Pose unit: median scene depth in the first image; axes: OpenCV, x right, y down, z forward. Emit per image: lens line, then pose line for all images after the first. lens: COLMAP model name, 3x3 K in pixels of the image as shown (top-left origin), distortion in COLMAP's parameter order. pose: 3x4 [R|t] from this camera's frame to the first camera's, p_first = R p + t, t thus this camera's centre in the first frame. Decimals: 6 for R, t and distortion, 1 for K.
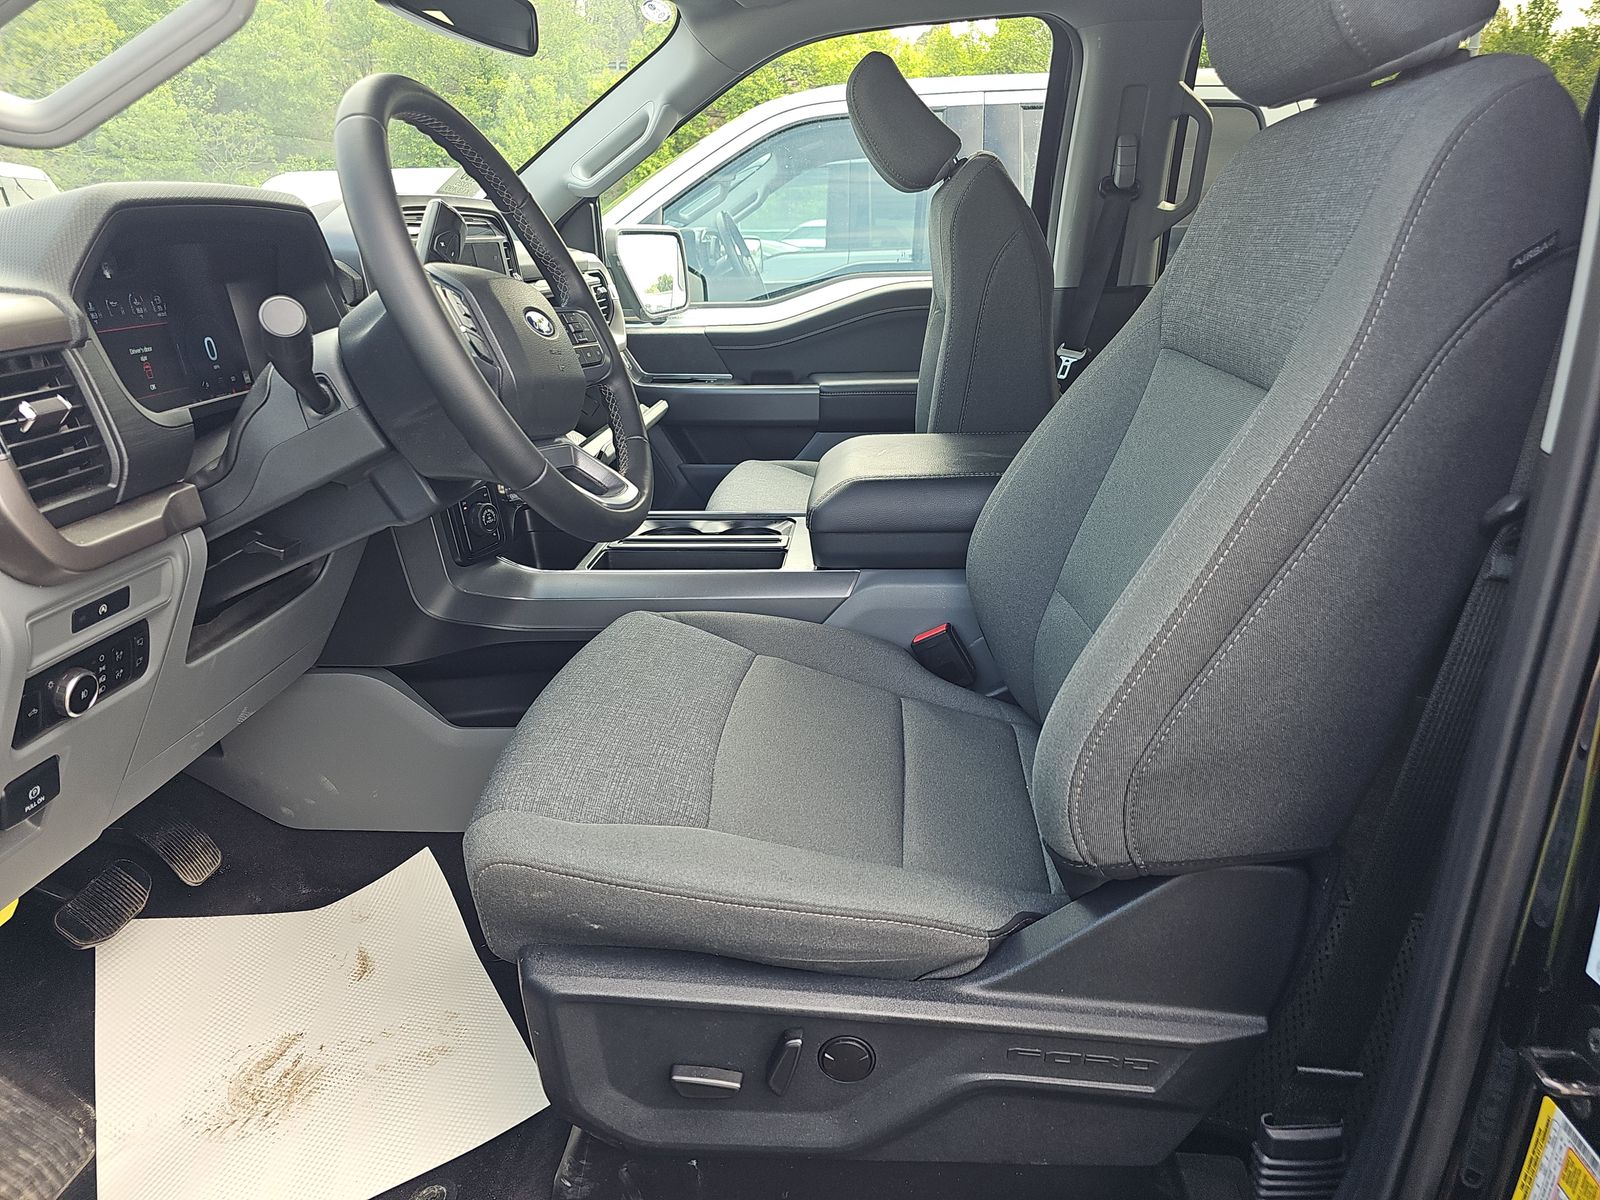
lens RADIAL K [[1102.8, 0, 820.7], [0, 1102.8, 599.7], [0, 0, 1]] dist [0.072681, -0.073844]
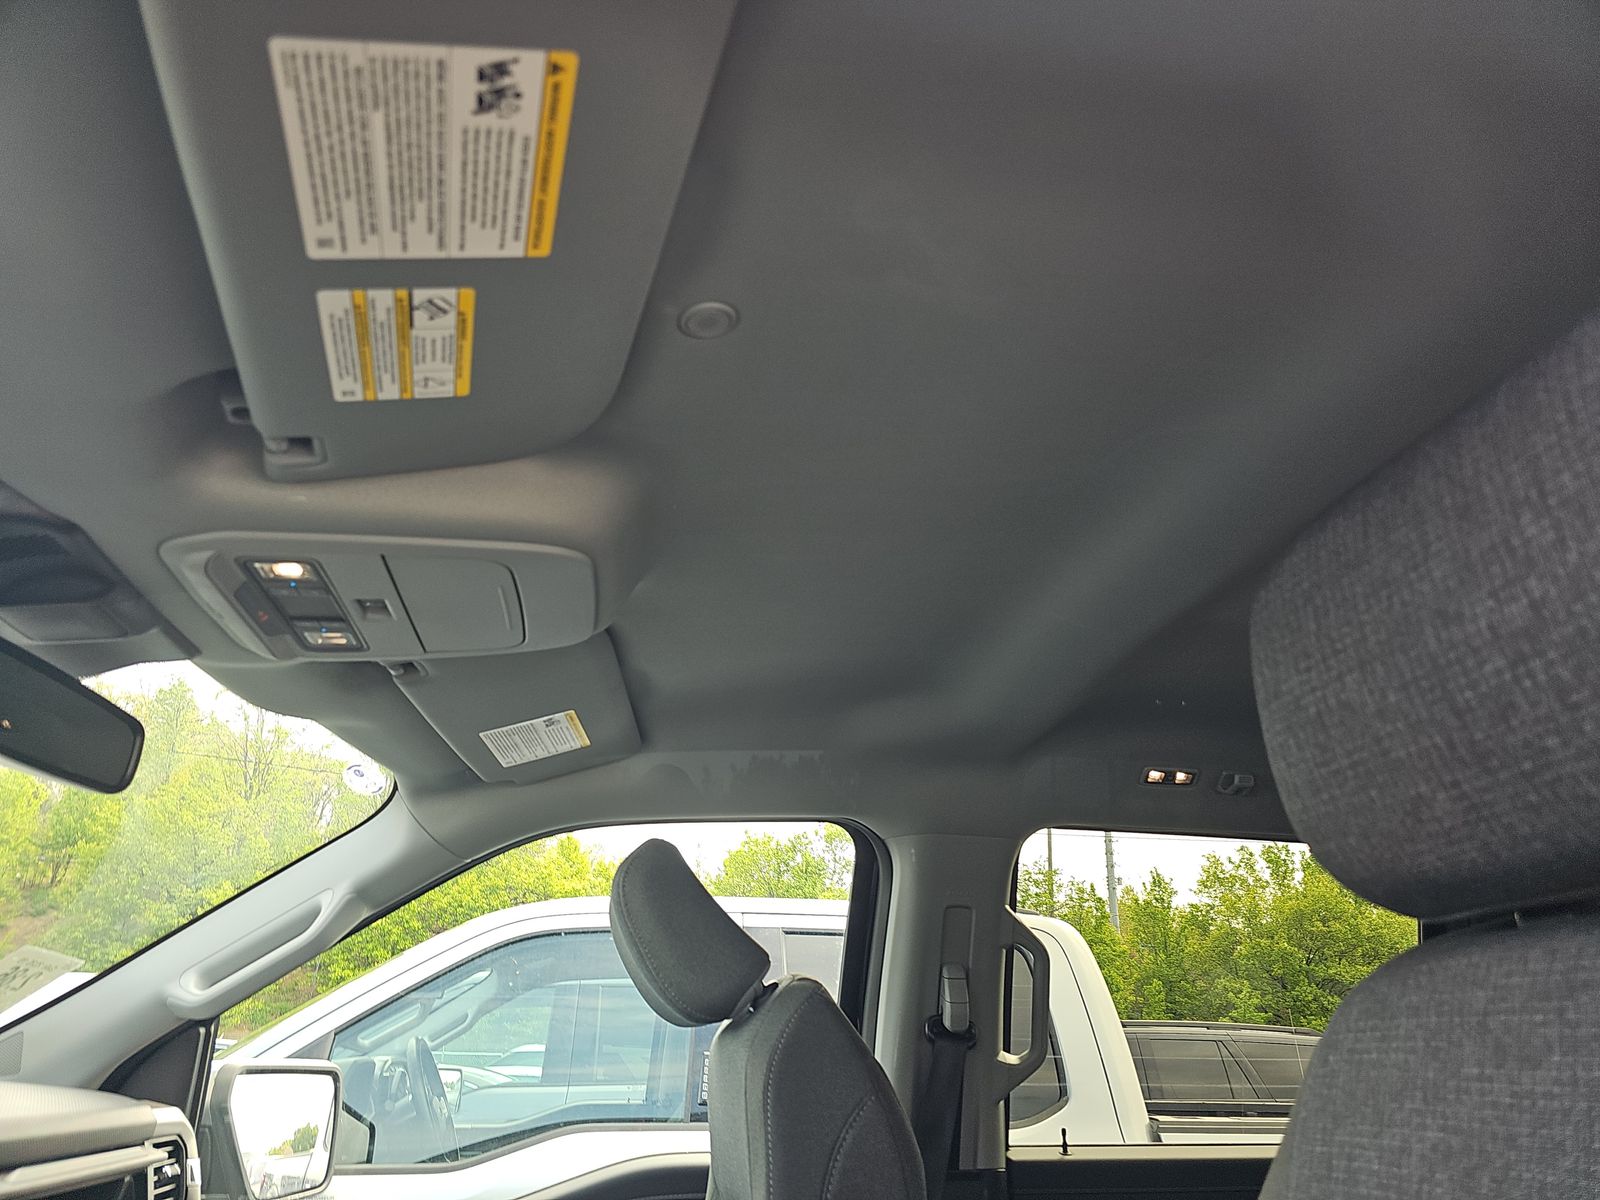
lens RADIAL K [[1102.8, 0, 820.7], [0, 1102.8, 599.7], [0, 0, 1]] dist [0.072681, -0.073844]
pose [[0.972454, 0.114838, 0.202843, -0.010703], [0.045111, 0.761045, -0.647129, -0.098857], [-0.228688, 0.638453, 0.734901, 0.256062]]
